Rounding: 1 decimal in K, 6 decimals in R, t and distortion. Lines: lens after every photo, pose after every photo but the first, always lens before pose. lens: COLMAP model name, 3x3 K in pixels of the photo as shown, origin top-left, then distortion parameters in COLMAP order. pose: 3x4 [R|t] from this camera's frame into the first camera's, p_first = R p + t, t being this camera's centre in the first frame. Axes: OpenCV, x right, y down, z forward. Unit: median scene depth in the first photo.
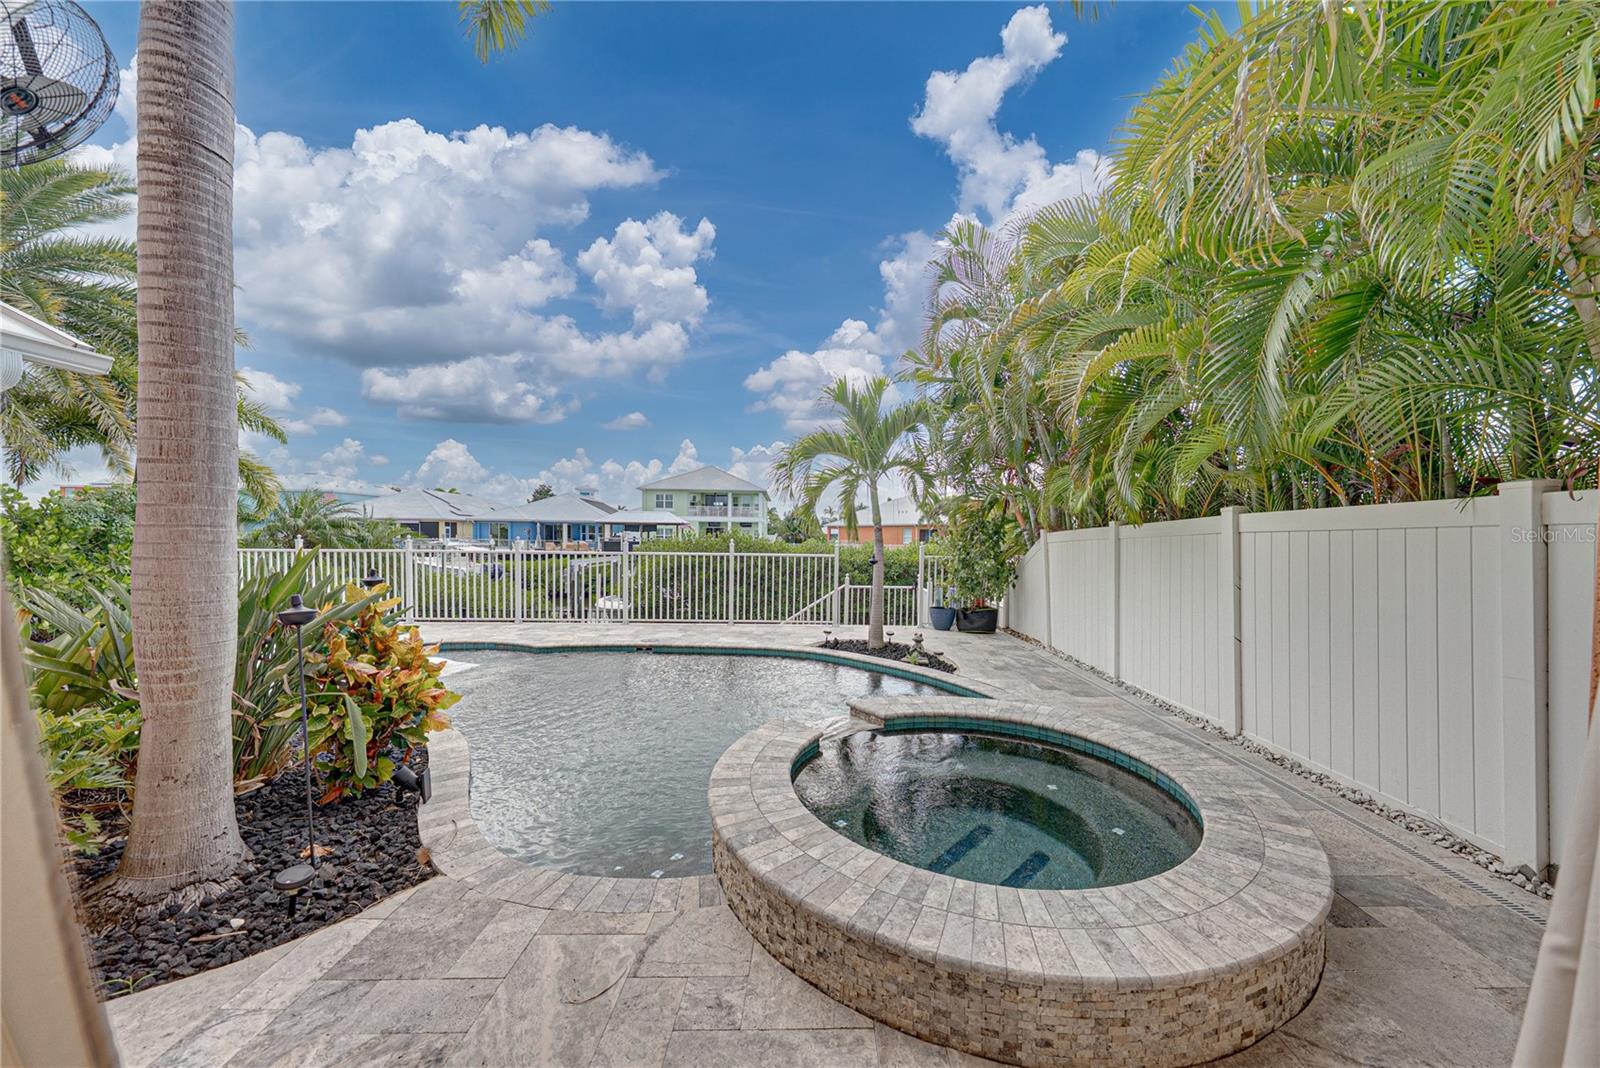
lens RADIAL K [[556.4, 0, 832.4], [0, 556.4, 549.6], [0, 0, 1]] dist [-0.000029, -0.000388]
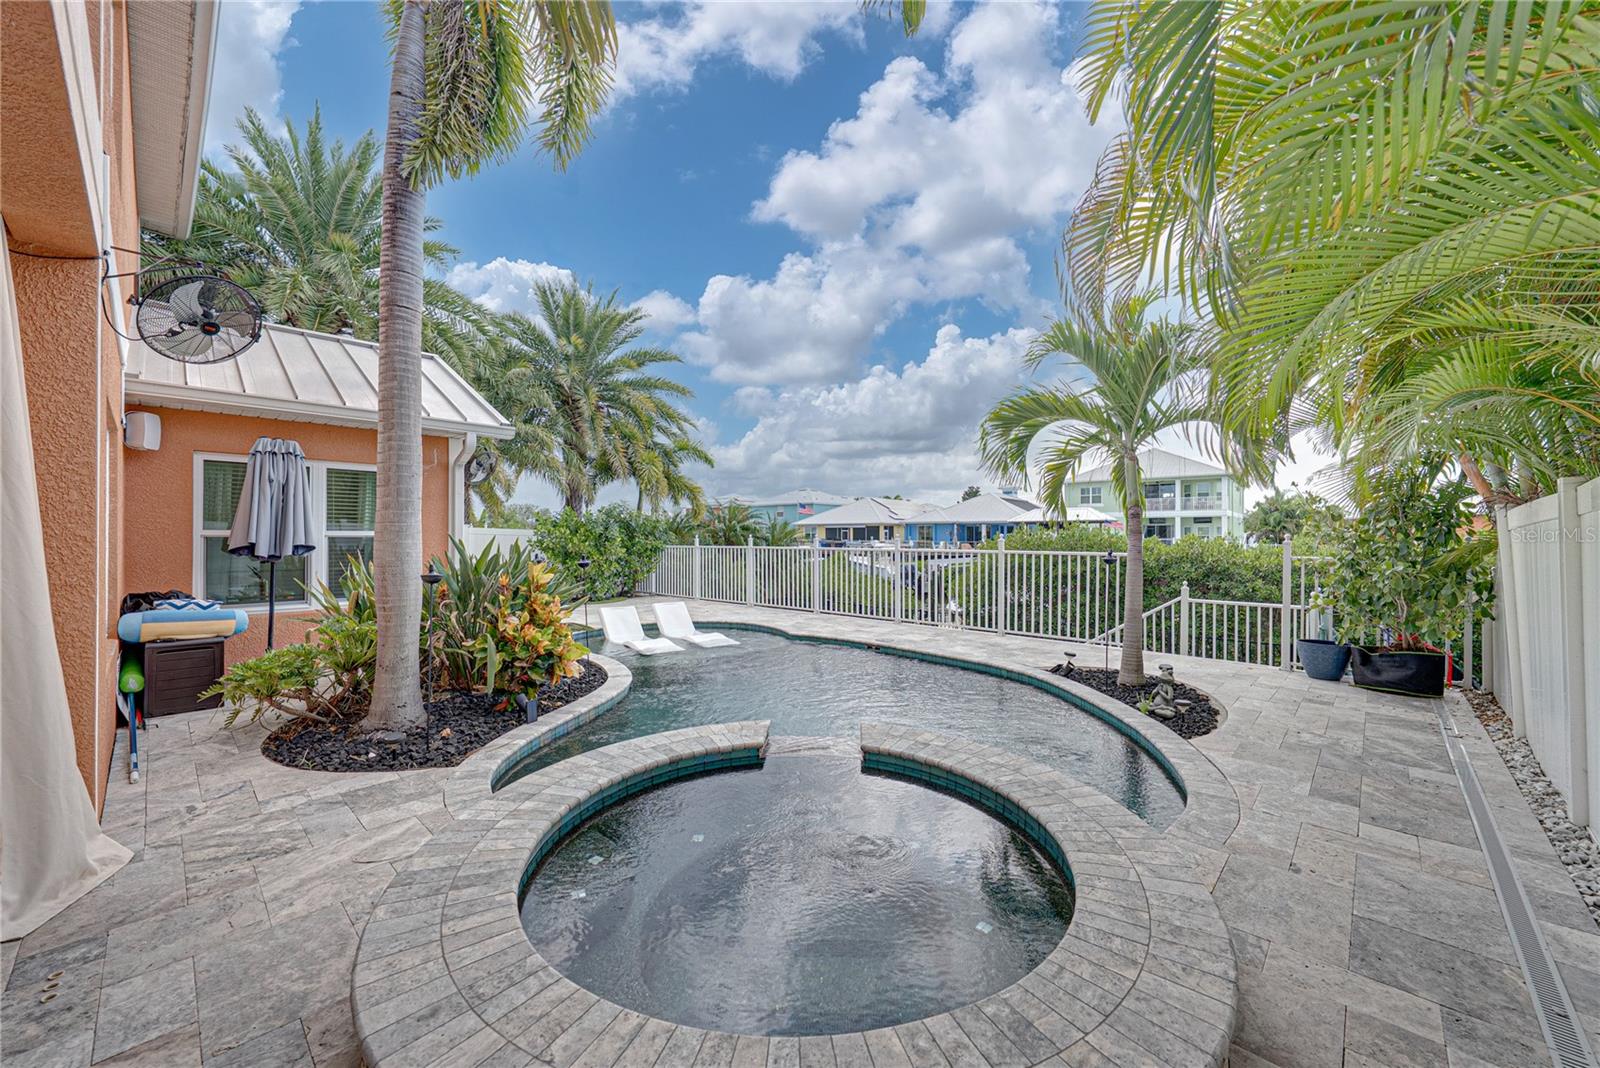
lens RADIAL K [[612.6, 0, 807.3], [0, 612.6, 537.0], [0, 0, 1]] dist [-0.003852, 0.000120]
pose [[0.713855, -0.010843, -0.700210, 0.322581], [-0.007007, 0.999719, -0.022624, 0.011644], [0.700258, 0.021057, 0.713579, 0.161386]]
